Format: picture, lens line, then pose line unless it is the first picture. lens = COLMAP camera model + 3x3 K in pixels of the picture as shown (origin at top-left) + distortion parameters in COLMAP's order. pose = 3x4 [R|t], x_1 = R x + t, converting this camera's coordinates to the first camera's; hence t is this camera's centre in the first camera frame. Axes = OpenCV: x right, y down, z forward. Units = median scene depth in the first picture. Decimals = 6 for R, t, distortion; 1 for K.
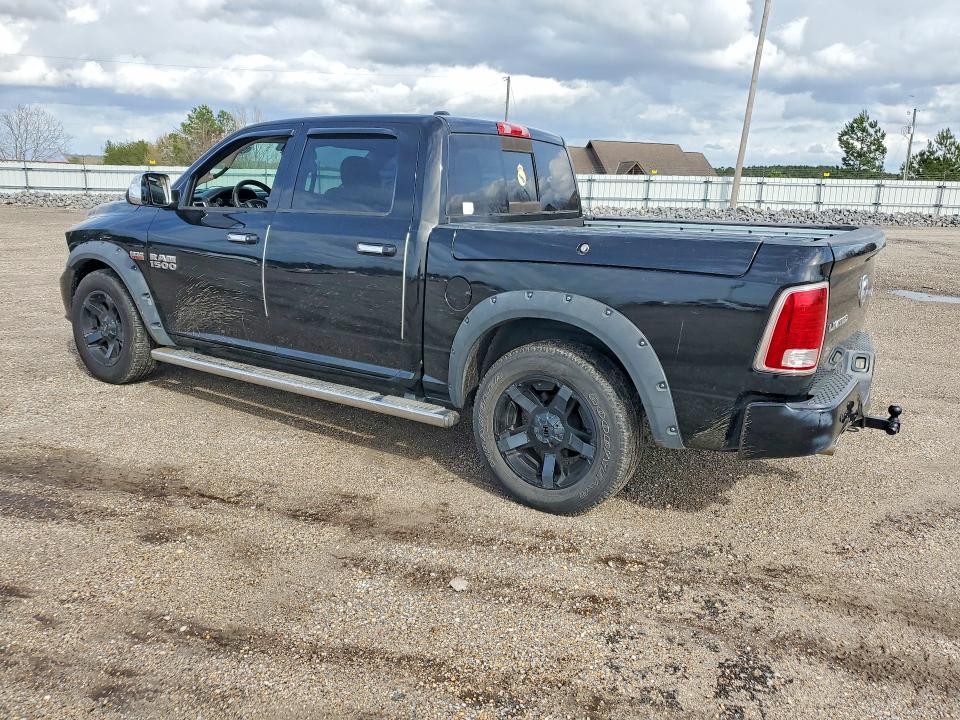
lens RADIAL K [[732.2, 0, 480.3], [0, 732.2, 365.3], [0, 0, 1]] dist [0.039547, -0.022411]
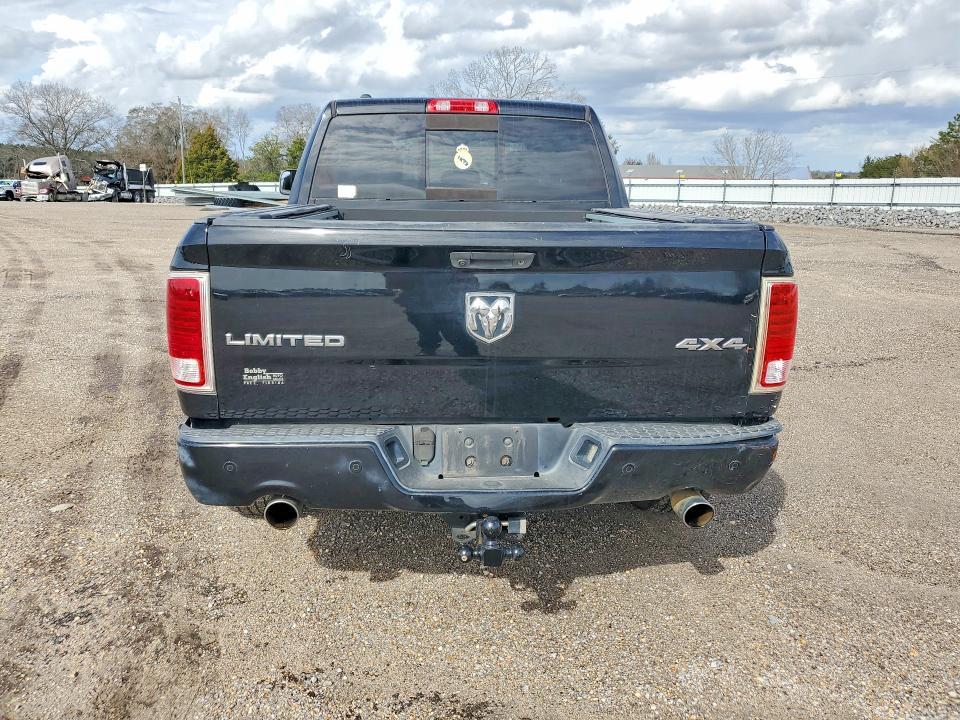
lens RADIAL K [[732.2, 0, 471.1], [0, 732.2, 352.6], [0, 0, 1]] dist [0.039547, -0.022411]
pose [[0.584962, 0.160343, -0.795053, 0.712661], [-0.189789, 0.980109, 0.058026, -0.074255], [0.788543, 0.116949, 0.603757, 0.452249]]
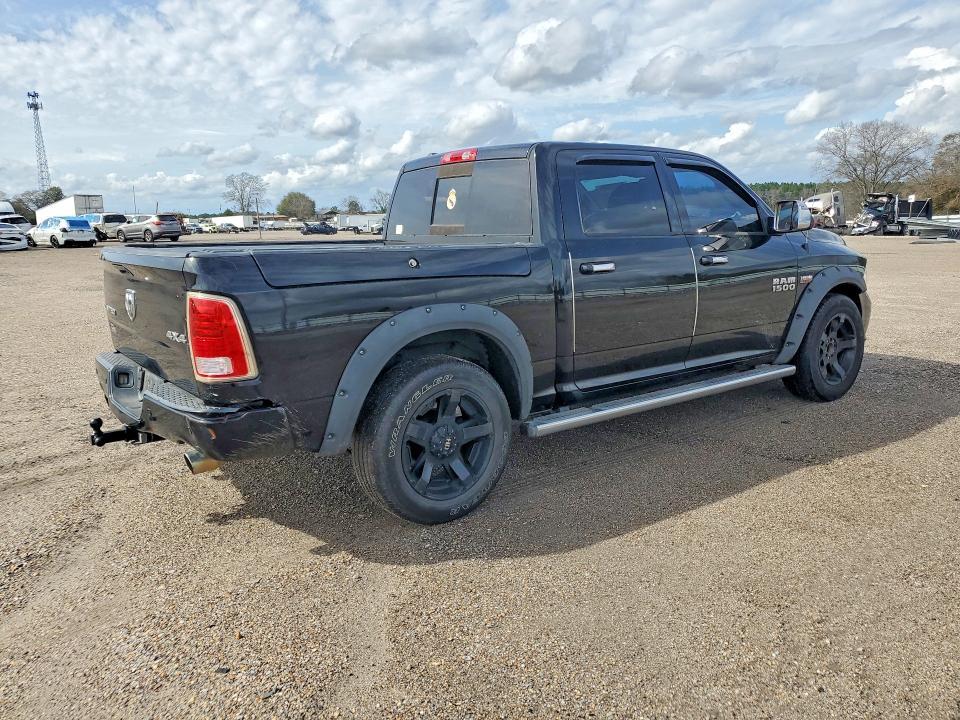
lens RADIAL K [[732.2, 0, 476.5], [0, 732.2, 361.9], [0, 0, 1]] dist [0.039547, -0.022411]
pose [[-0.339891, 0.156568, -0.927341, 0.939738], [-0.217278, 0.946296, 0.239405, -0.267042], [0.915022, 0.282862, -0.287618, 1.255611]]
